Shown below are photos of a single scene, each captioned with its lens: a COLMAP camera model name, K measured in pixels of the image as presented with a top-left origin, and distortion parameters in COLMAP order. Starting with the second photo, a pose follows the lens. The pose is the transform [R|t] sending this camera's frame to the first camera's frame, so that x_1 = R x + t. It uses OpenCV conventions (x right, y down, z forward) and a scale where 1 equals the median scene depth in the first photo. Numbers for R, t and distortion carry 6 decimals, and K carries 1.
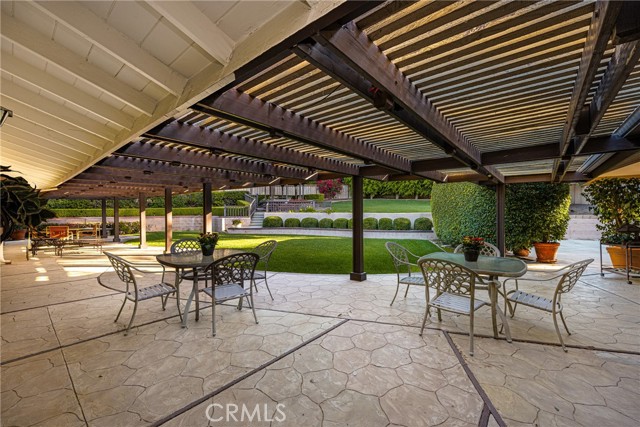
lens RADIAL K [[257.8, 0, 315.7], [0, 257.8, 214.3], [0, 0, 1]] dist [-0.001349, -0.000009]
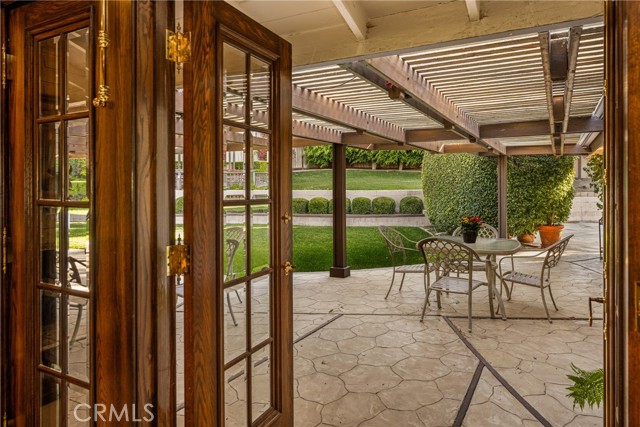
lens RADIAL K [[414.0, 0, 332.2], [0, 414.0, 190.3], [0, 0, 1]] dist [0.000411, 0.000838]
pose [[0.976482, -0.002758, 0.215580, -0.211998], [0.003561, 0.999988, -0.003338, -0.005697], [-0.215568, 0.004028, 0.976480, -0.368365]]
